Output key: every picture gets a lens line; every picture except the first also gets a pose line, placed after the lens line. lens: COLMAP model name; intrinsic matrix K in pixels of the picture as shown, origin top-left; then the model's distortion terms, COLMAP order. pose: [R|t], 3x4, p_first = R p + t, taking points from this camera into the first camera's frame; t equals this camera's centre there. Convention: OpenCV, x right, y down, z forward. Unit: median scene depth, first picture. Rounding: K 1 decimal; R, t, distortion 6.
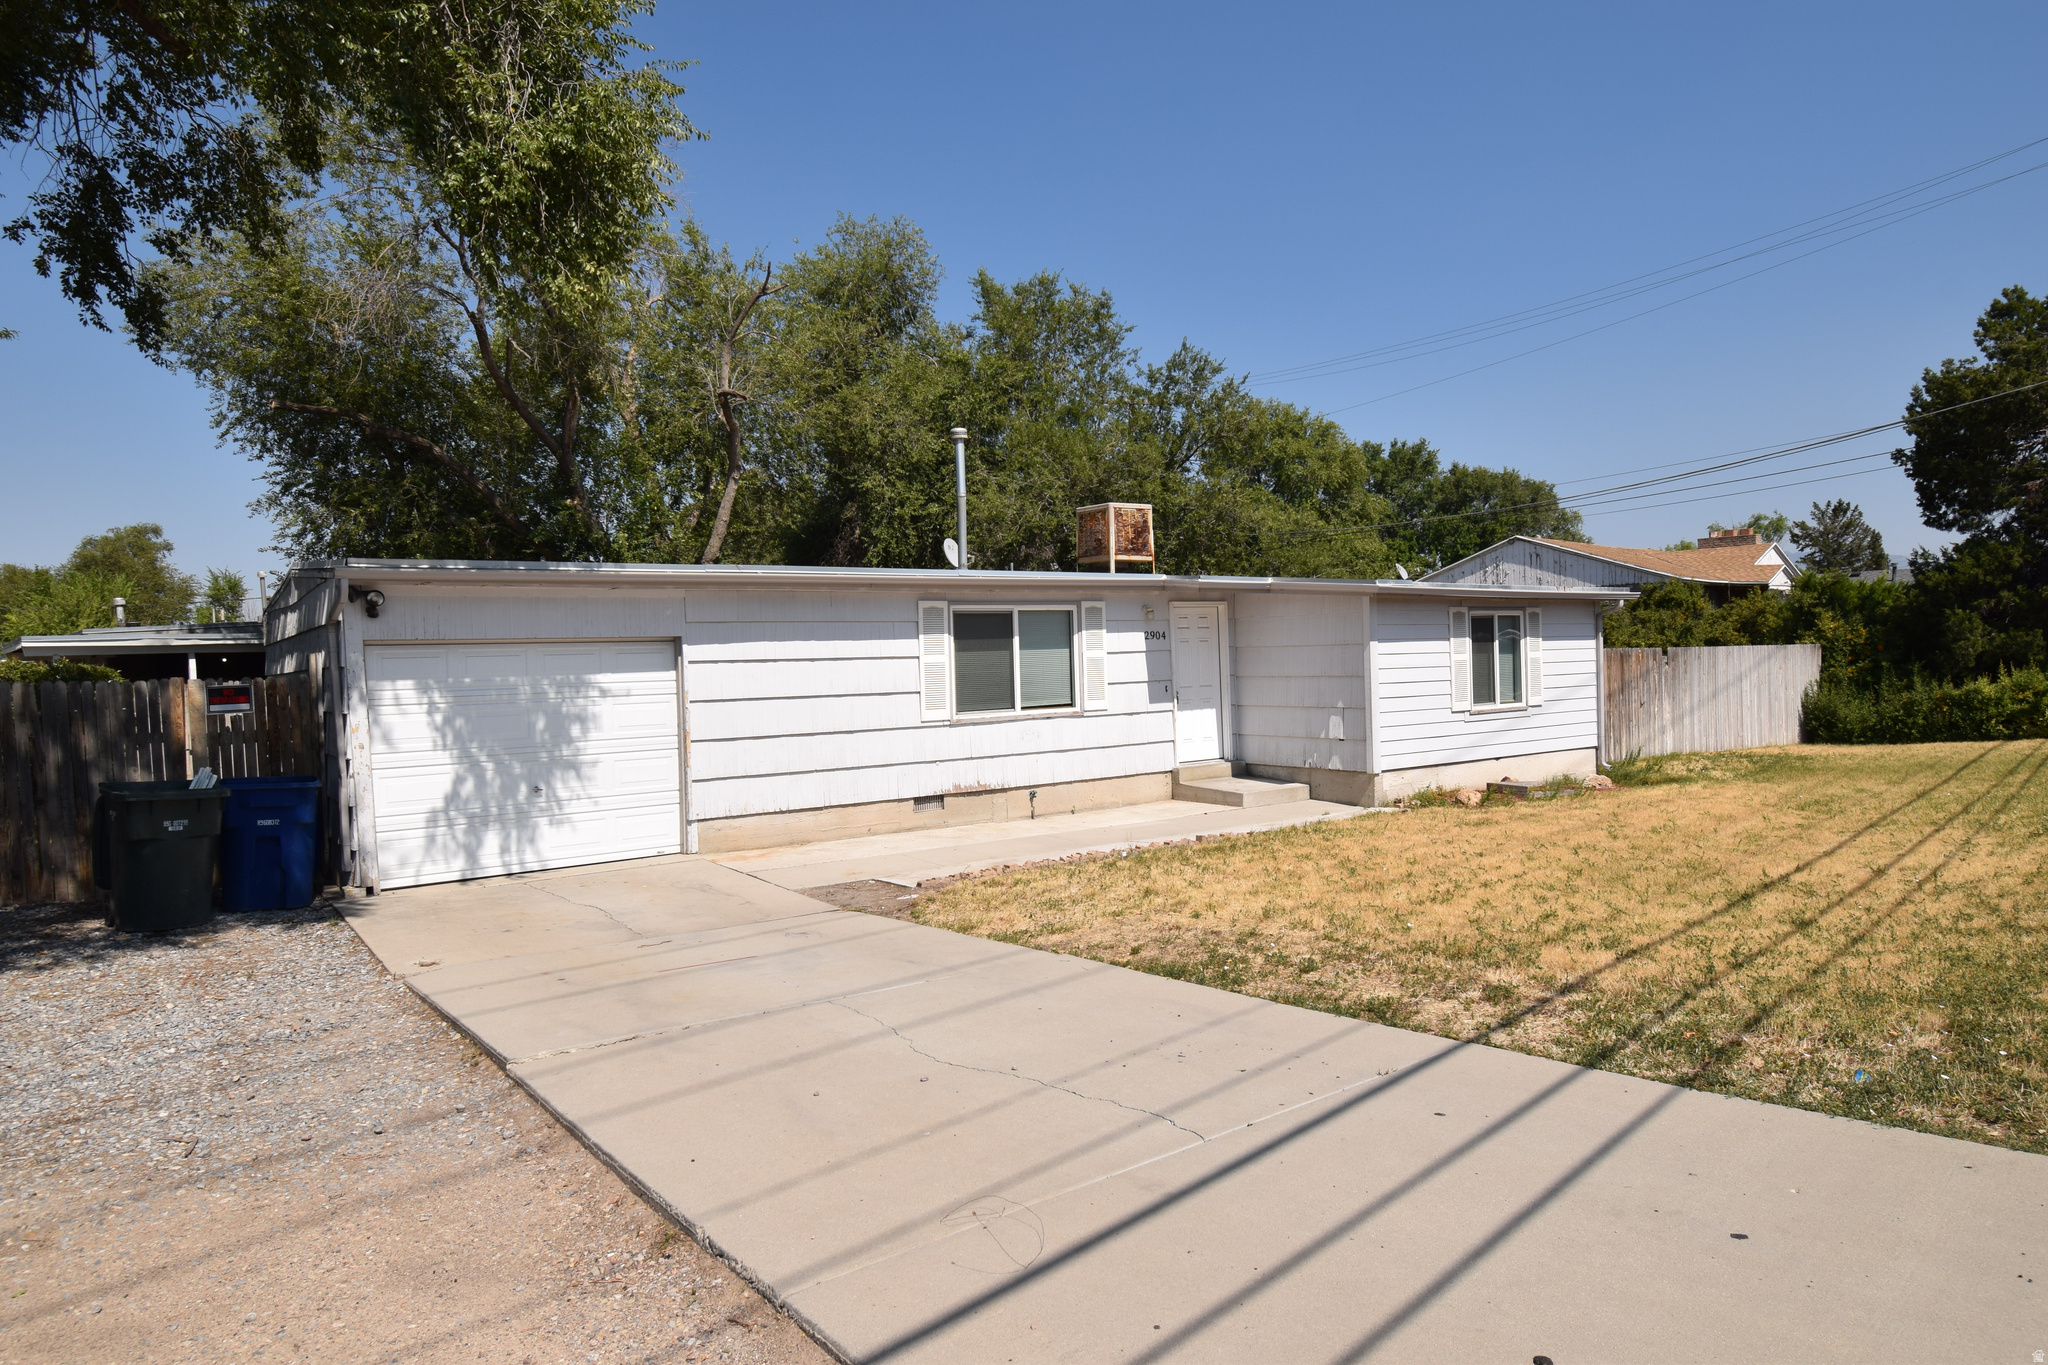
lens RADIAL K [[1234.9, 0, 1024.0], [0, 1234.9, 682.5], [0, 0, 1]] dist [-0.001798, -0.000525]
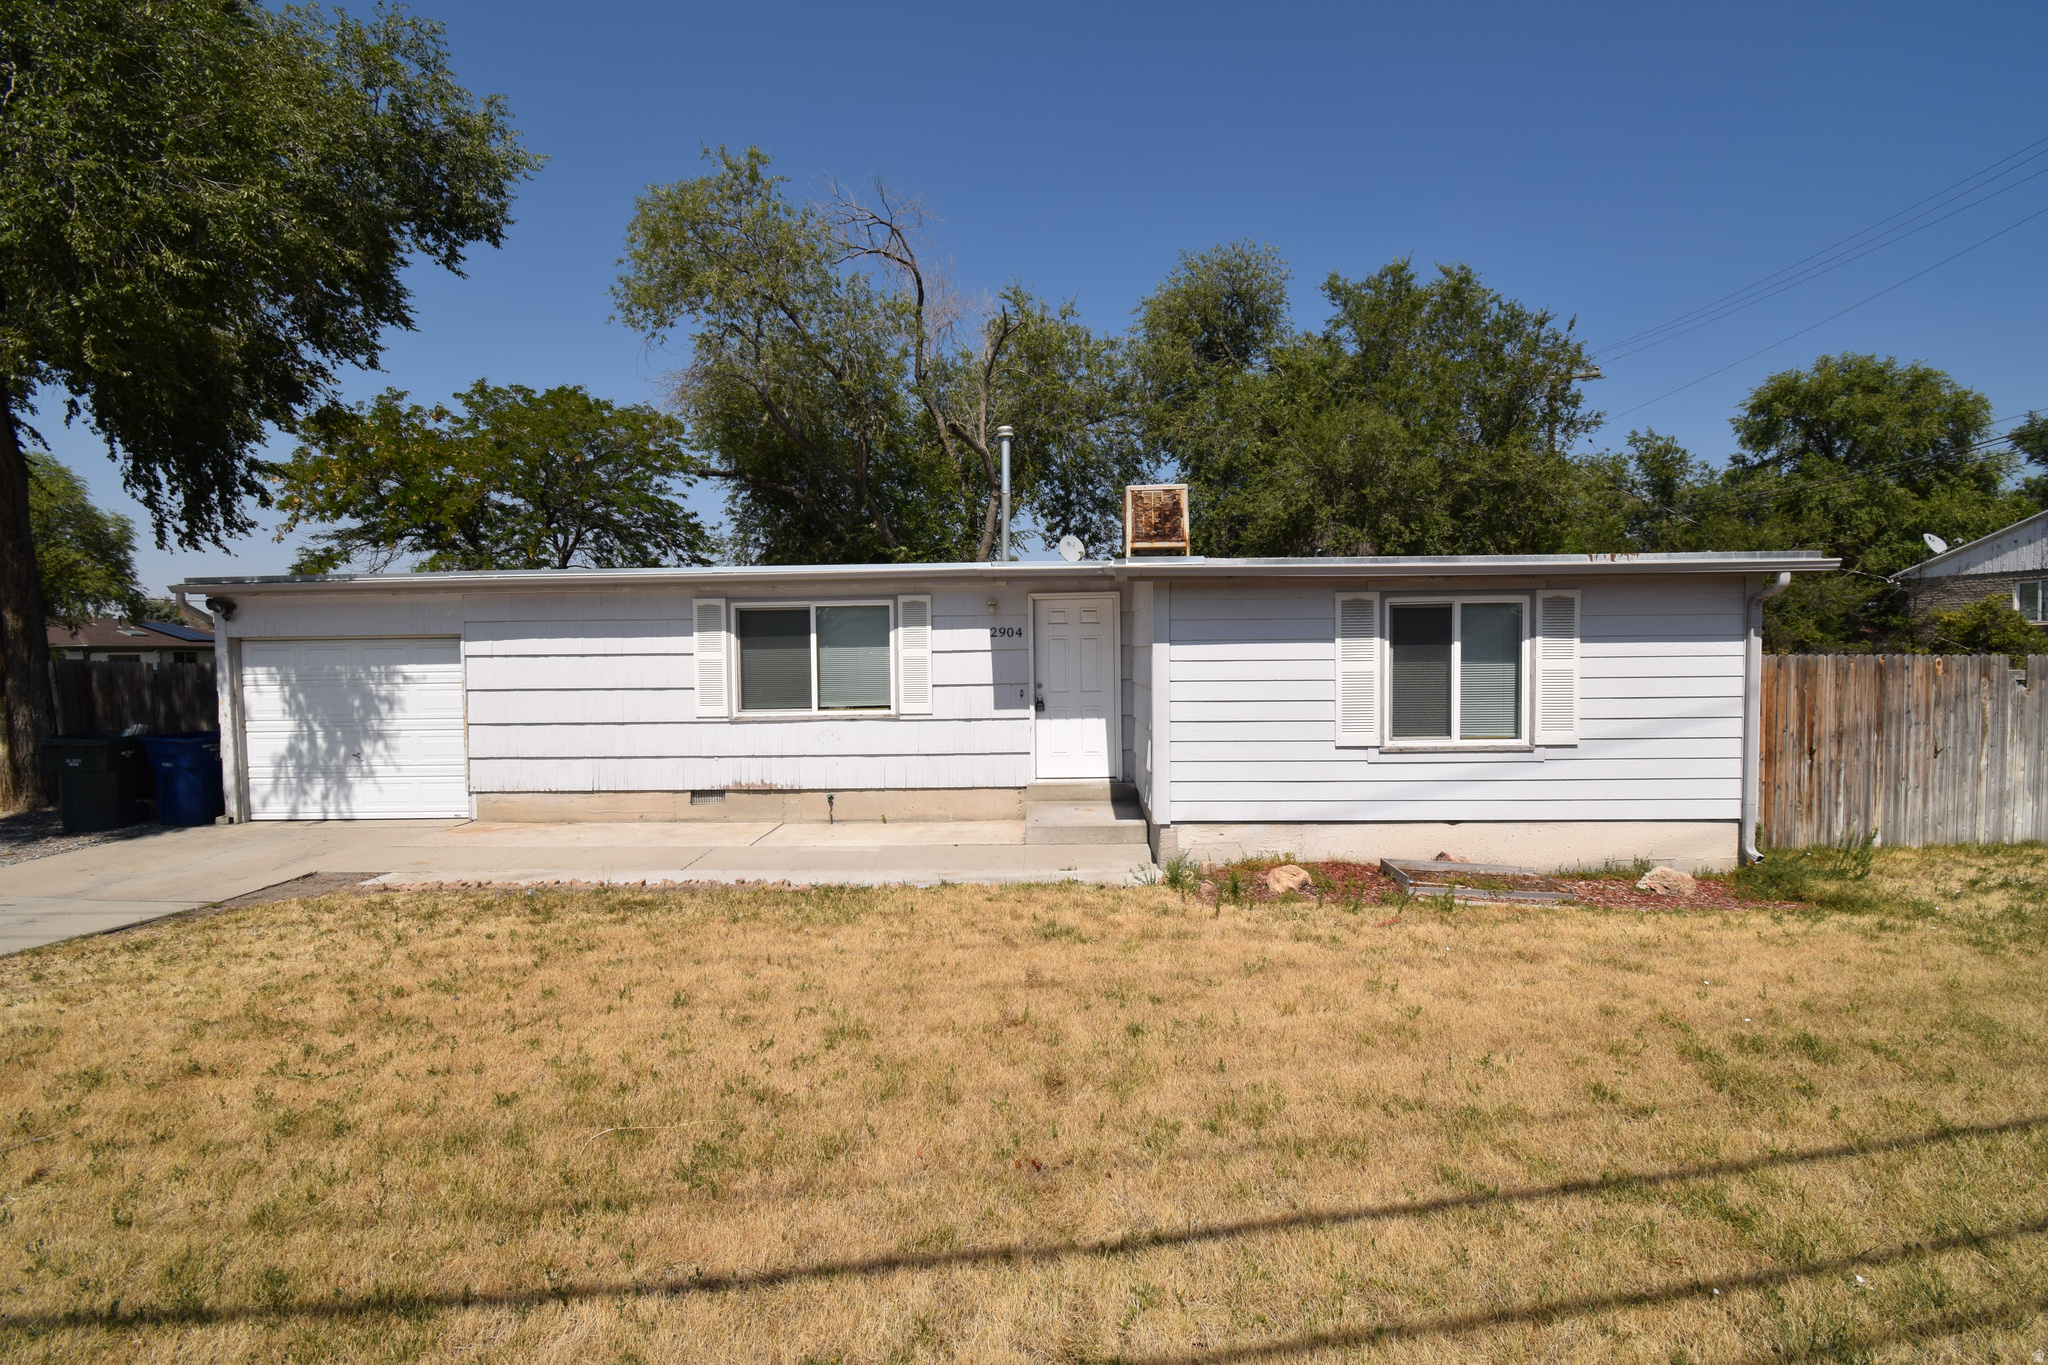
lens RADIAL K [[903.0, 0, 1032.0], [0, 903.0, 686.1], [0, 0, 1]] dist [0.009460, -0.017992]
pose [[0.789959, 0.041486, -0.611755, 0.546547], [-0.021326, 0.998964, 0.040206, -0.027614], [0.612789, -0.018715, 0.790025, 0.531435]]
